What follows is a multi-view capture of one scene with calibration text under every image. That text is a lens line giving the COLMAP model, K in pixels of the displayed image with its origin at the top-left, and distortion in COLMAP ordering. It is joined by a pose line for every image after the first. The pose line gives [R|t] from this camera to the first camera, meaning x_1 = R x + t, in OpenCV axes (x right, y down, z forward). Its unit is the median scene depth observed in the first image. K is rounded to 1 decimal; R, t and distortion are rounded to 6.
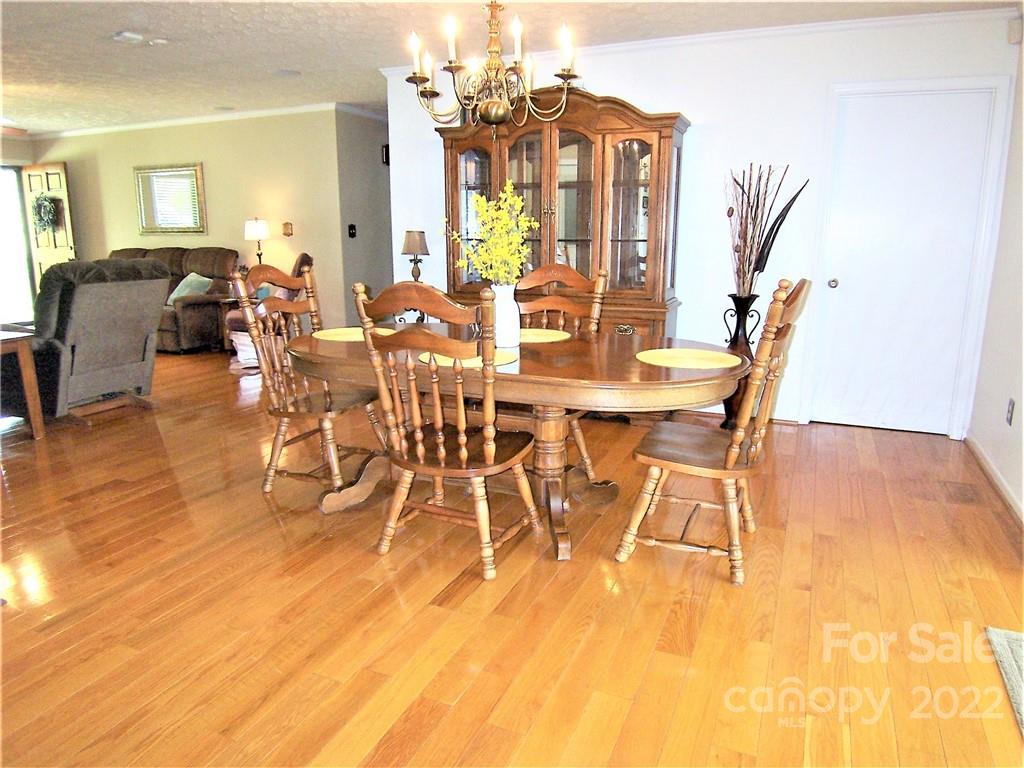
lens RADIAL K [[694.9, 0, 512.0], [0, 694.9, 384.0], [0, 0, 1]] dist [-0.020240, -0.028010]
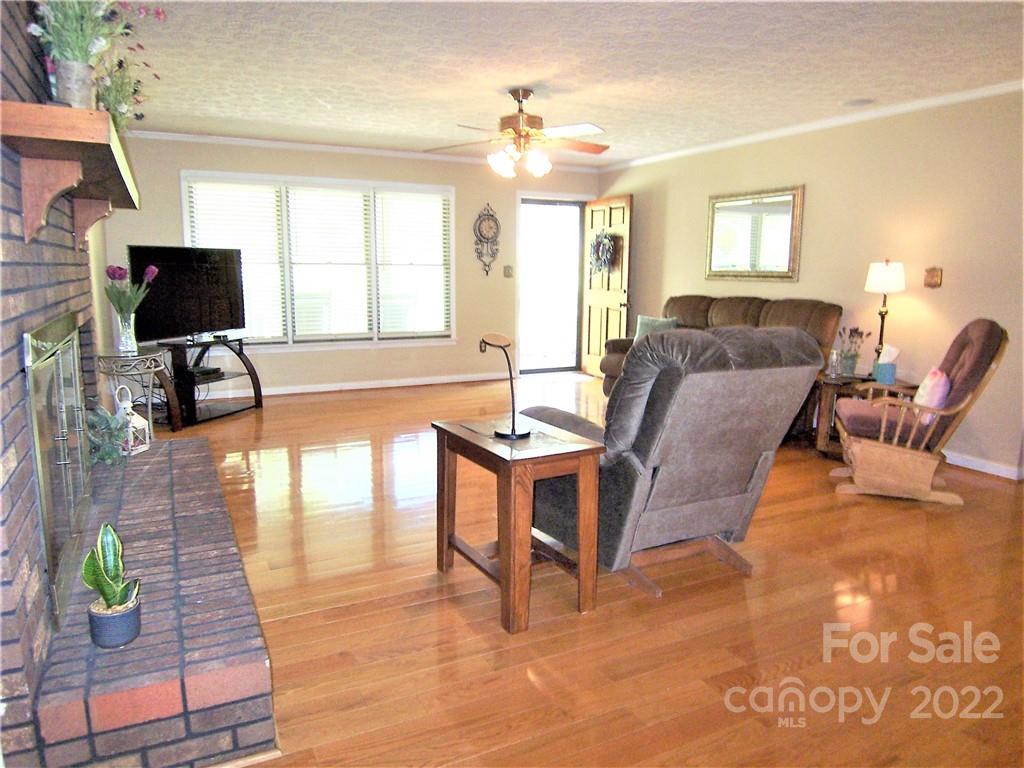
lens RADIAL K [[694.9, 0, 512.0], [0, 694.9, 384.0], [0, 0, 1]] dist [-0.020240, -0.028010]
pose [[0.774206, 0.108719, -0.623526, -0.218405], [-0.144873, 0.989423, -0.007365, -0.062461], [0.616130, 0.096034, 0.781768, 0.262328]]
